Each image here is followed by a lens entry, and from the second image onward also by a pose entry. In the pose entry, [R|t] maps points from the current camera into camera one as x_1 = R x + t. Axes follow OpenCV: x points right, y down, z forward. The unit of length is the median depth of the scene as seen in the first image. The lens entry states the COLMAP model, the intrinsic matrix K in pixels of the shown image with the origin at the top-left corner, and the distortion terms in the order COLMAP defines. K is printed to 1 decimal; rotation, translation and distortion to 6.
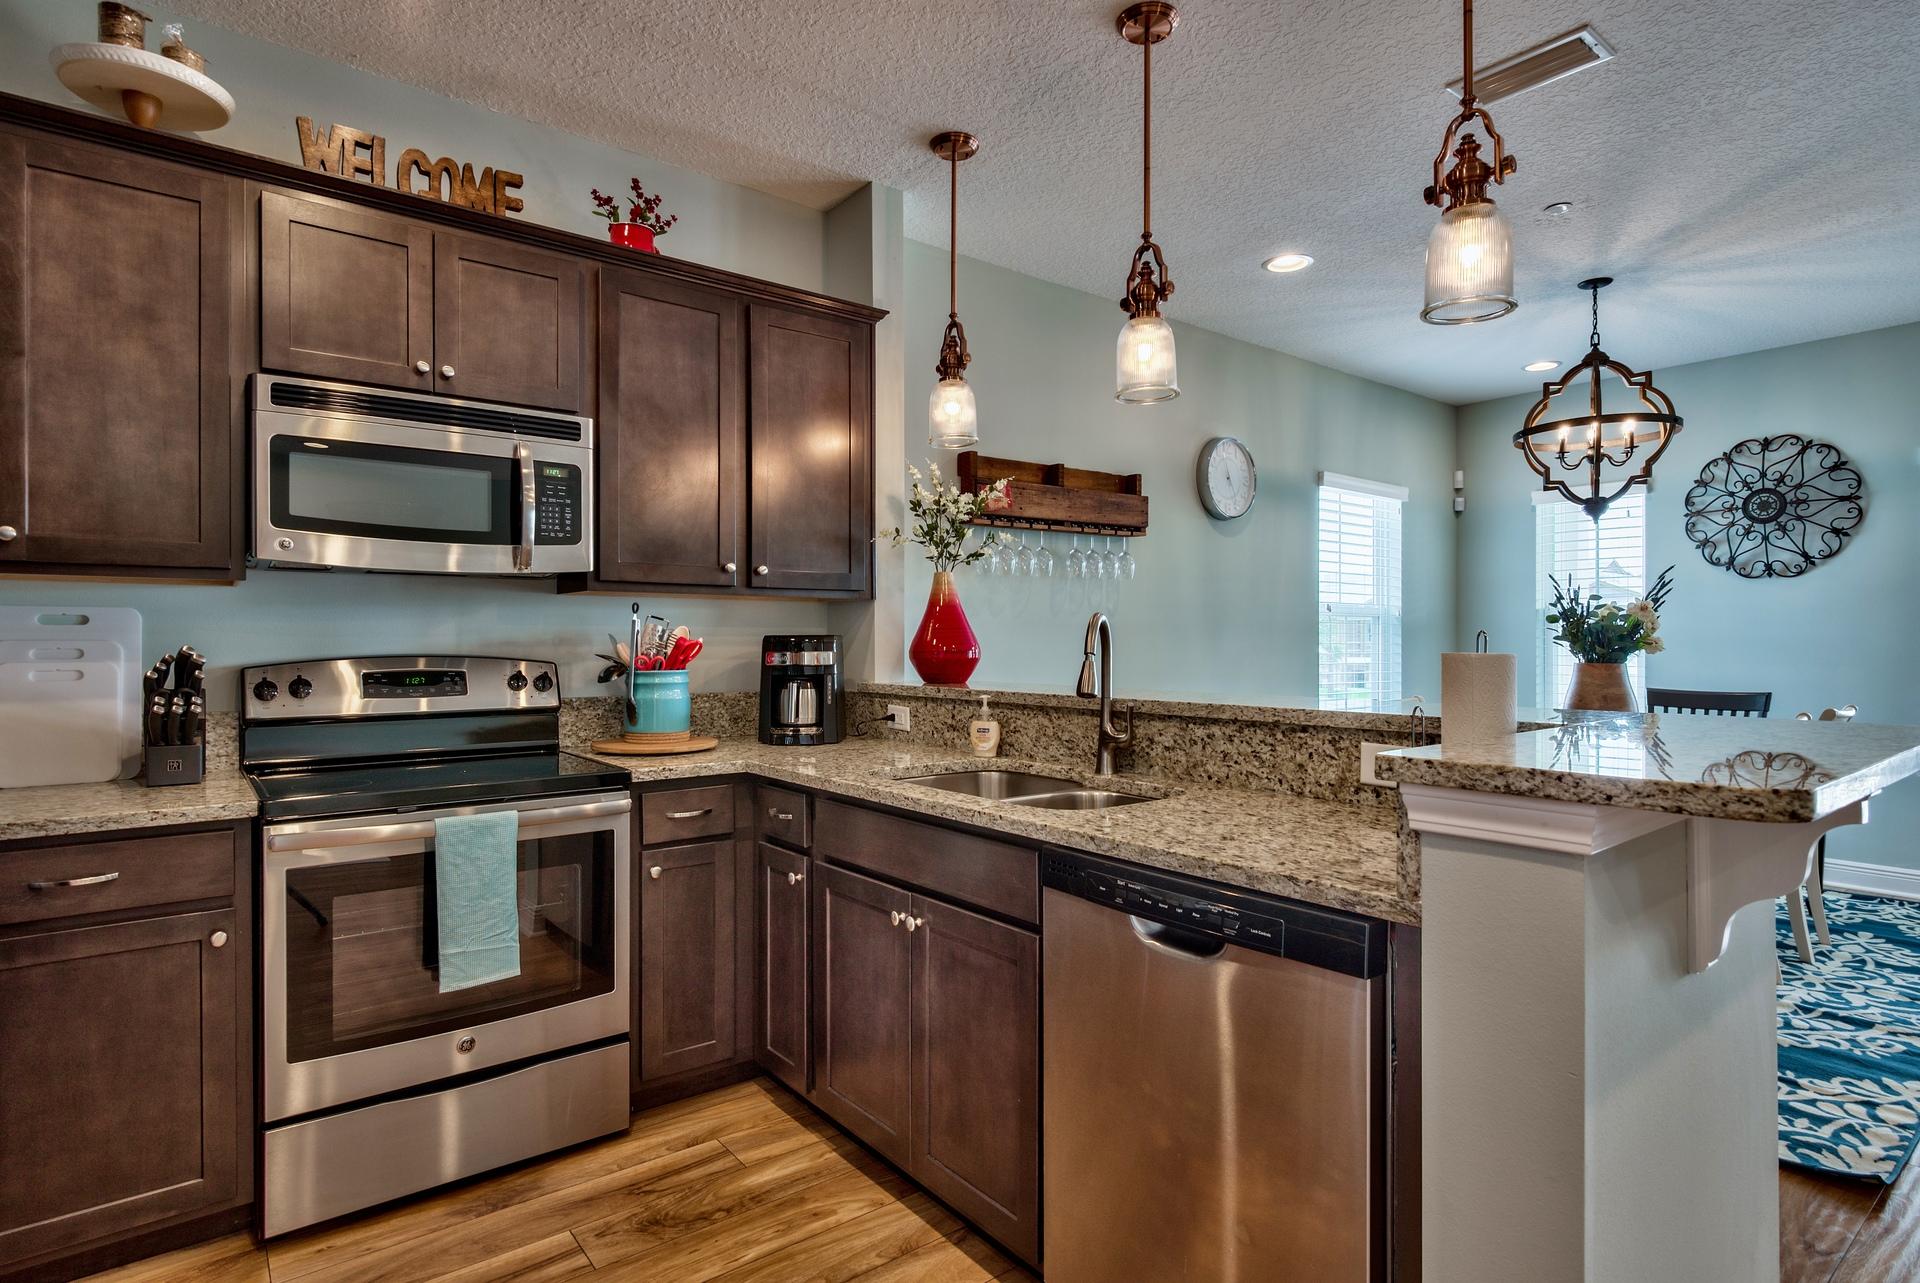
lens RADIAL K [[978.3, 0, 961.2], [0, 978.3, 652.5], [0, 0, 1]] dist [-0.008484, 0.000749]
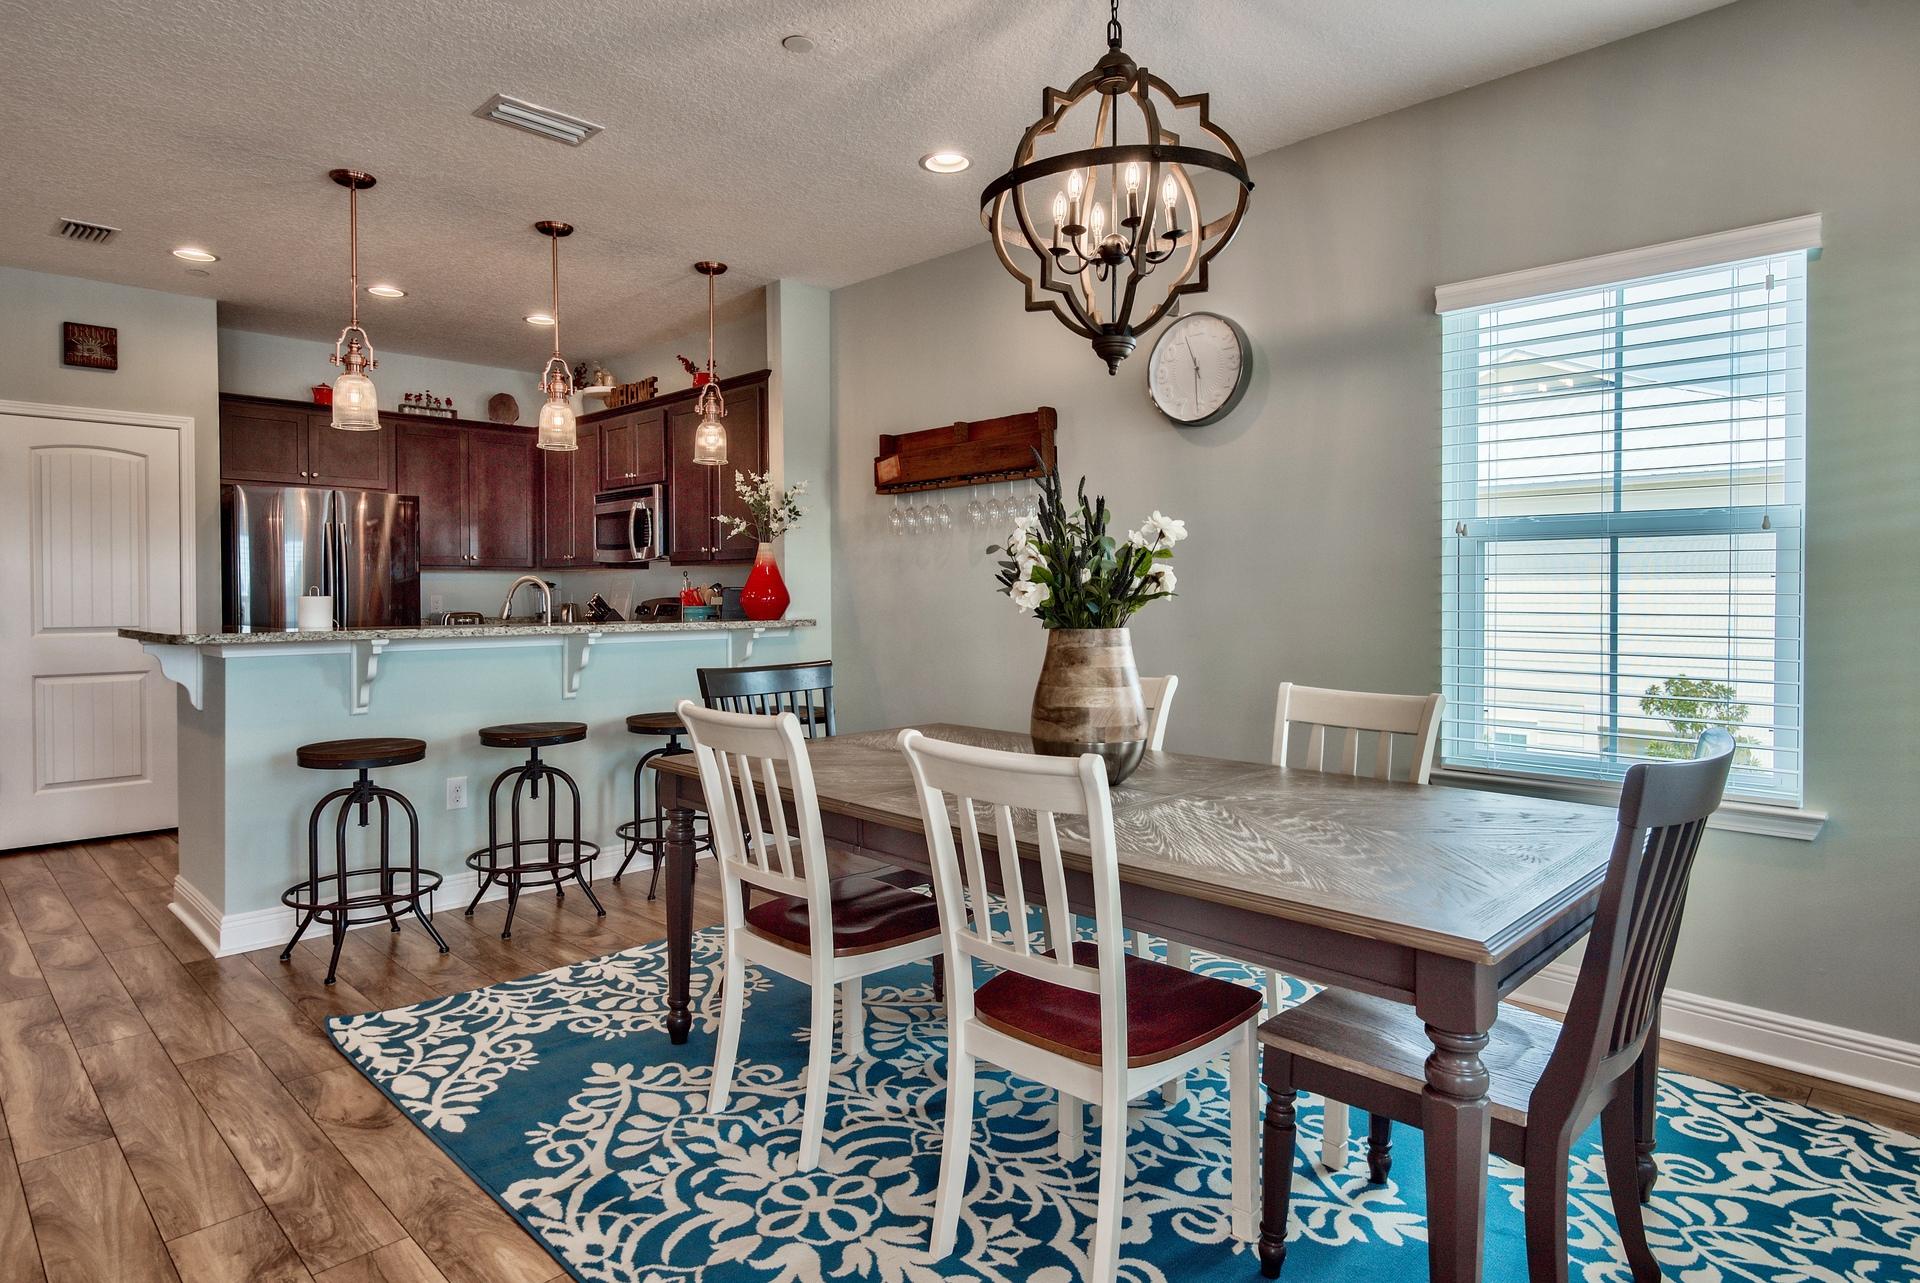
lens RADIAL K [[1074.0, 0, 948.4], [0, 1074.0, 626.7], [0, 0, 1]] dist [0.002282, -0.000494]
pose [[0.123322, 0.037949, -0.991641, 1.719294], [-0.003711, 0.999279, 0.037780, -0.022308], [0.992360, -0.000979, 0.123374, 1.155361]]
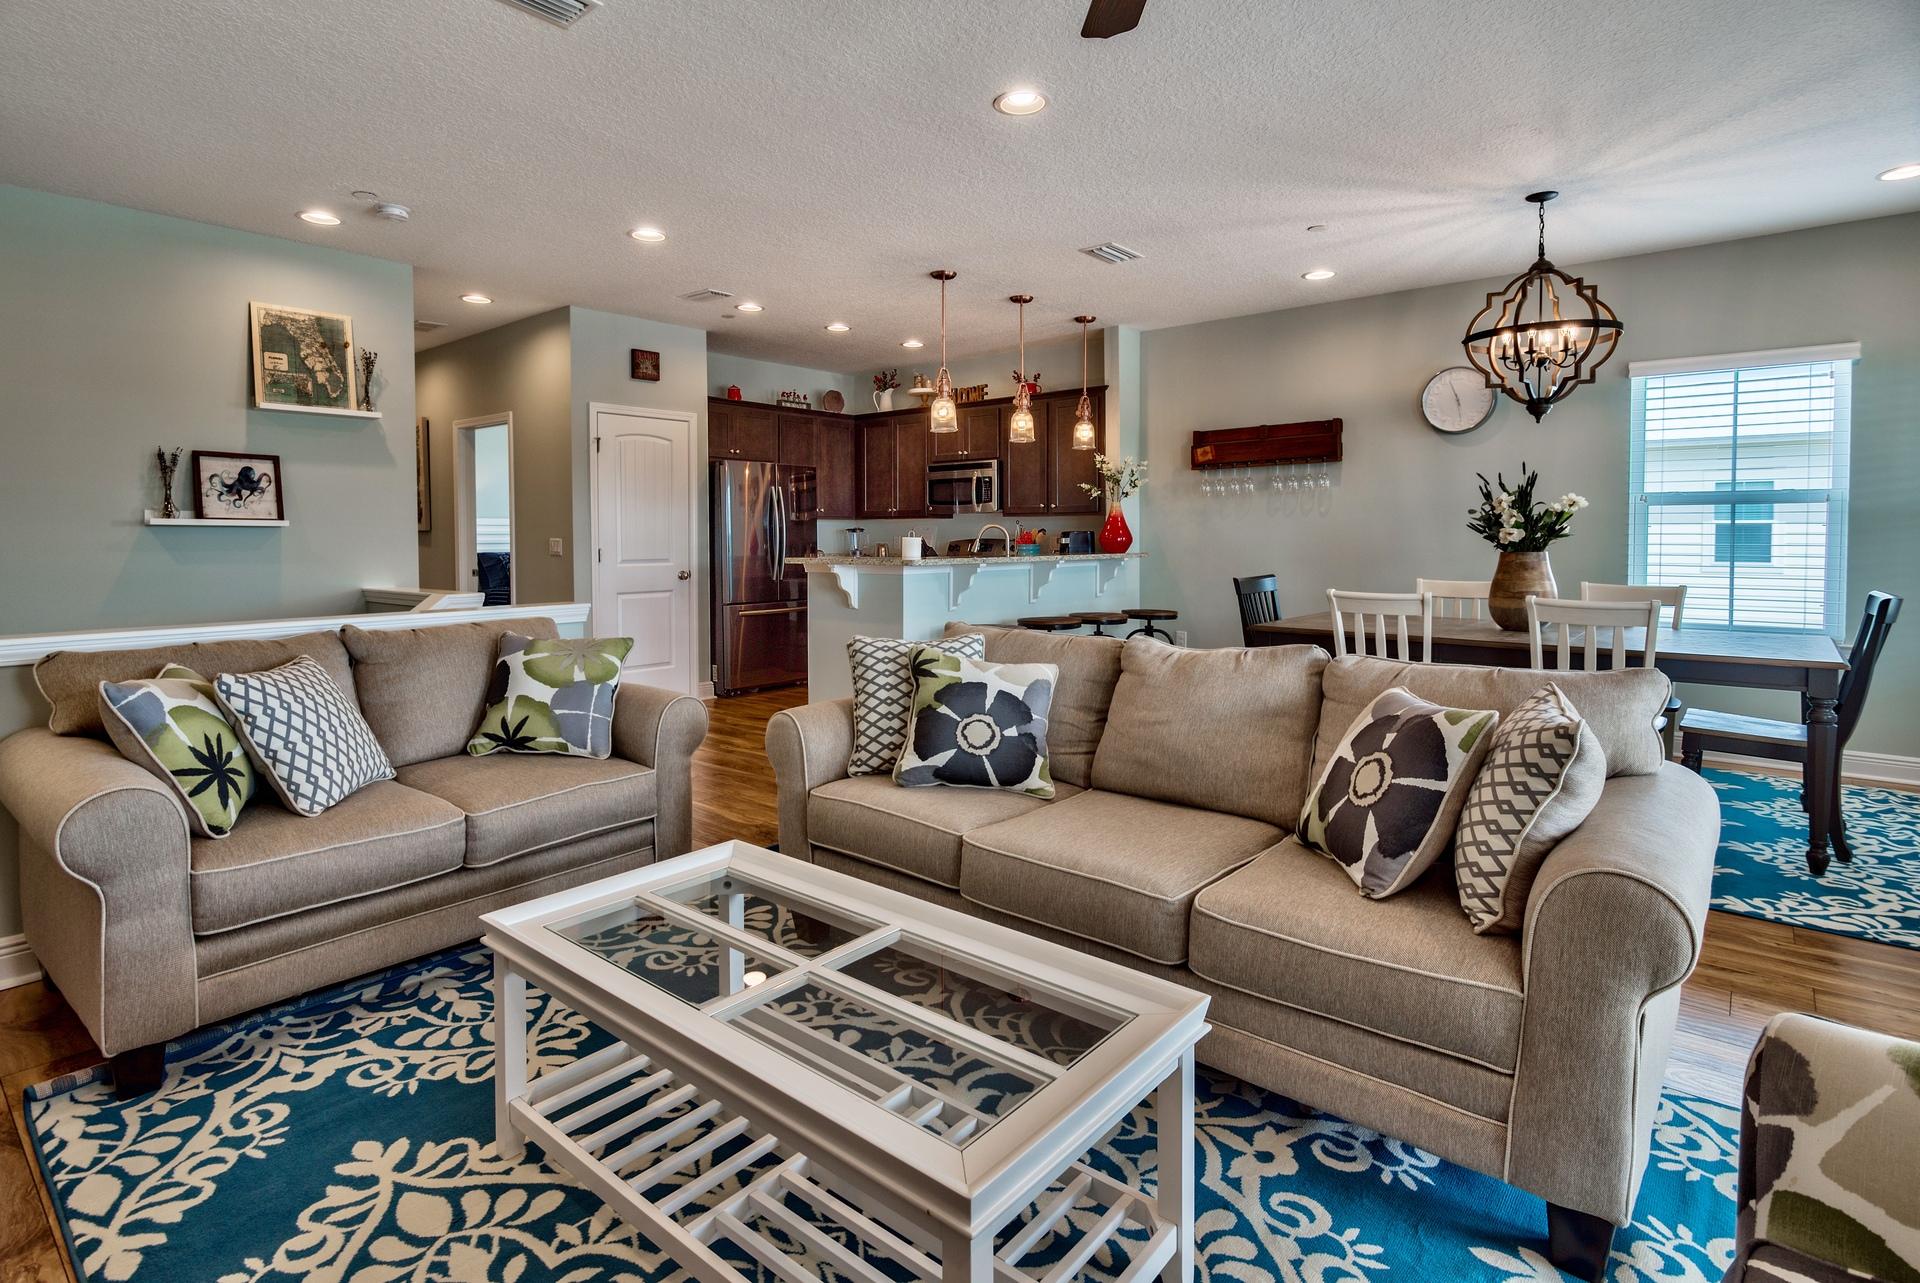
lens RADIAL K [[955.0, 0, 934.7], [0, 955.0, 573.6], [0, 0, 1]] dist [-0.004985, 0.001109]
pose [[0.196797, 0.044670, -0.979426, 2.150159], [-0.002830, 0.998983, 0.044994, -0.019585], [0.980440, -0.006083, 0.196723, 0.203957]]
